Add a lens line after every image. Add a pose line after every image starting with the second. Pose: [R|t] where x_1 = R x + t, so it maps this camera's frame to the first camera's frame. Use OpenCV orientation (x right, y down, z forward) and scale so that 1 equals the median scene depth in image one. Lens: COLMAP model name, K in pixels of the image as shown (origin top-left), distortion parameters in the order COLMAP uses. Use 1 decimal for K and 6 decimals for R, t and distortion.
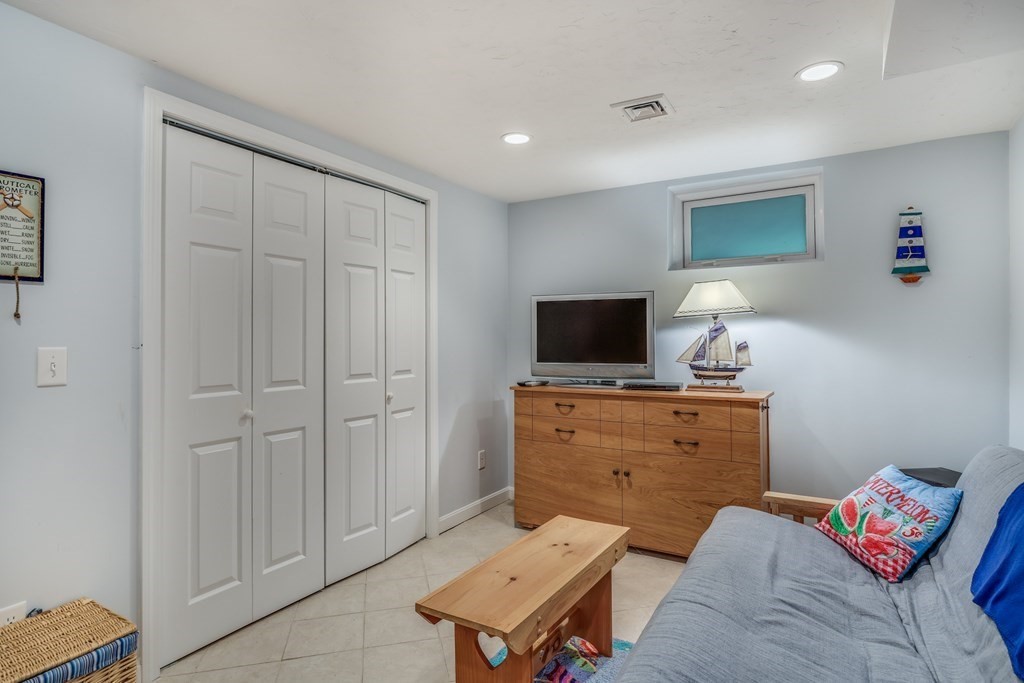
lens RADIAL K [[540.7, 0, 510.8], [0, 540.7, 334.6], [0, 0, 1]] dist [0.002491, 0.000799]
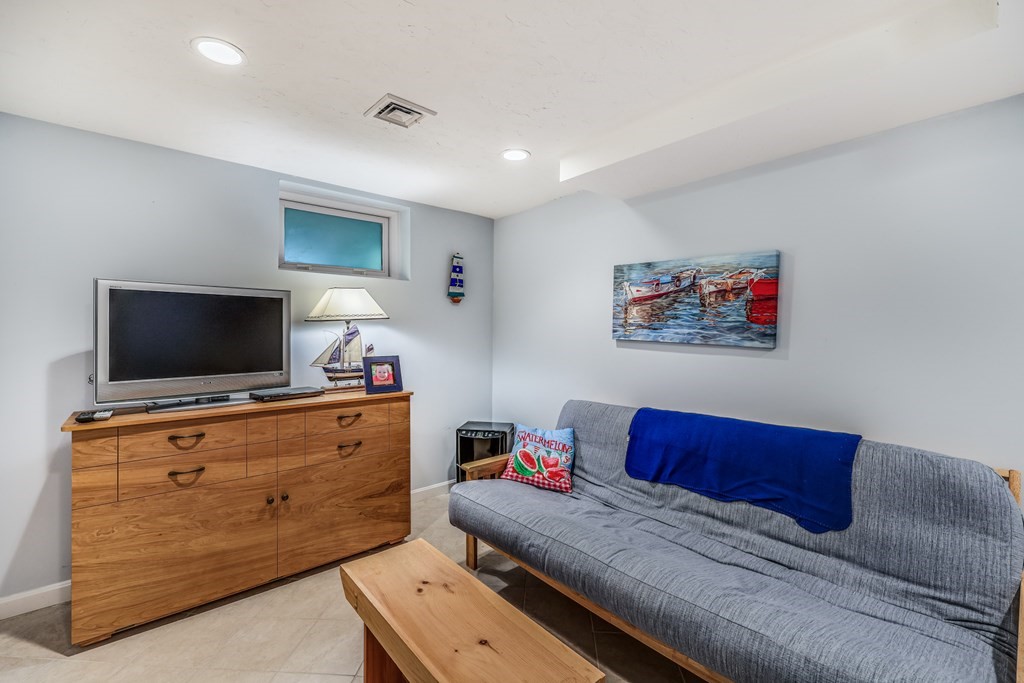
lens RADIAL K [[441.2, 0, 523.3], [0, 441.2, 328.4], [0, 0, 1]] dist [-0.000751, -0.000208]
pose [[0.311216, 0.007184, 0.950312, -0.345147], [-0.012405, 0.999917, -0.003497, -0.020381], [-0.950258, -0.010701, 0.311280, 0.402283]]
